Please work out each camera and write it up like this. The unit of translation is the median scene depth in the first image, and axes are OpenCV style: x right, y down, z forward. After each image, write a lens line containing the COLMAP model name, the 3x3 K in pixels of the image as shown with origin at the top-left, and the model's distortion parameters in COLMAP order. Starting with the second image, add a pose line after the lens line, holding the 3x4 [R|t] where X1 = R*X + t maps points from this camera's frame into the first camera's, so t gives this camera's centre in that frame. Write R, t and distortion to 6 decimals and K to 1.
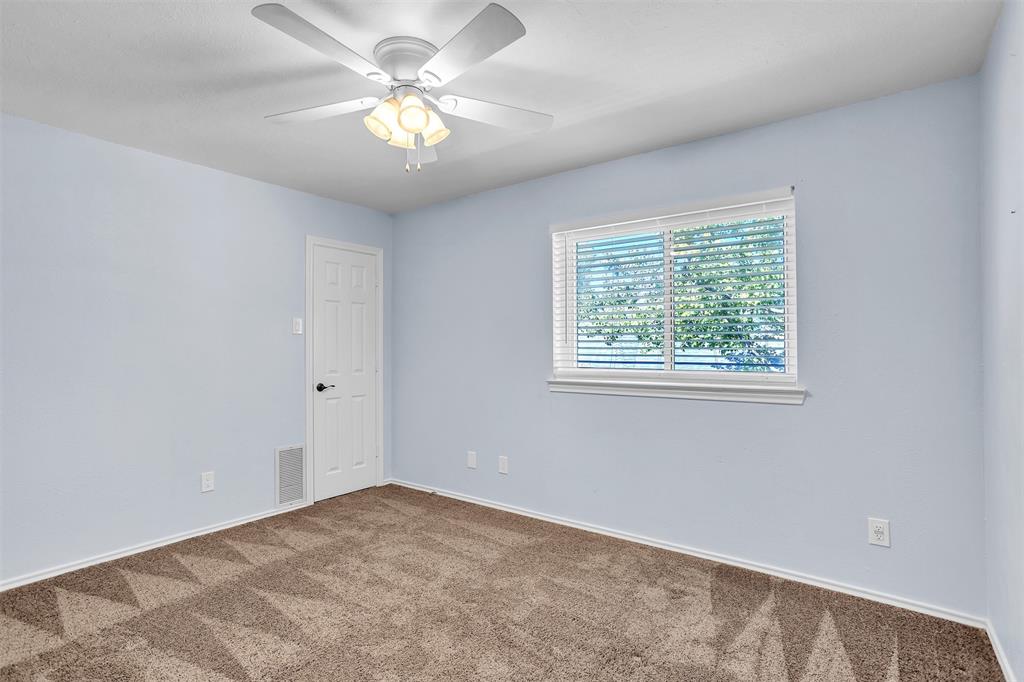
lens RADIAL K [[502.9, 0, 512.4], [0, 502.9, 352.7], [0, 0, 1]] dist [-0.048118, 0.028492]
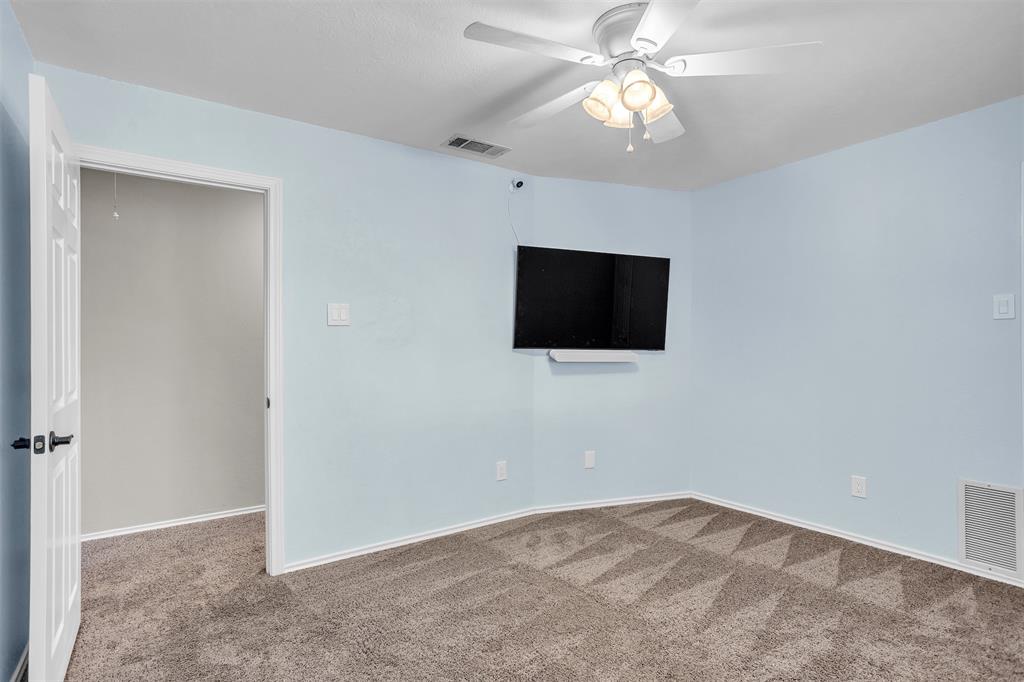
lens RADIAL K [[502.9, 0, 512.4], [0, 502.9, 352.7], [0, 0, 1]] dist [-0.048118, 0.028492]
pose [[-0.330402, 0.005153, -0.943826, 0.580792], [0.000739, 0.999986, 0.005201, 0.006715], [0.943840, 0.001021, -0.330401, 0.863875]]
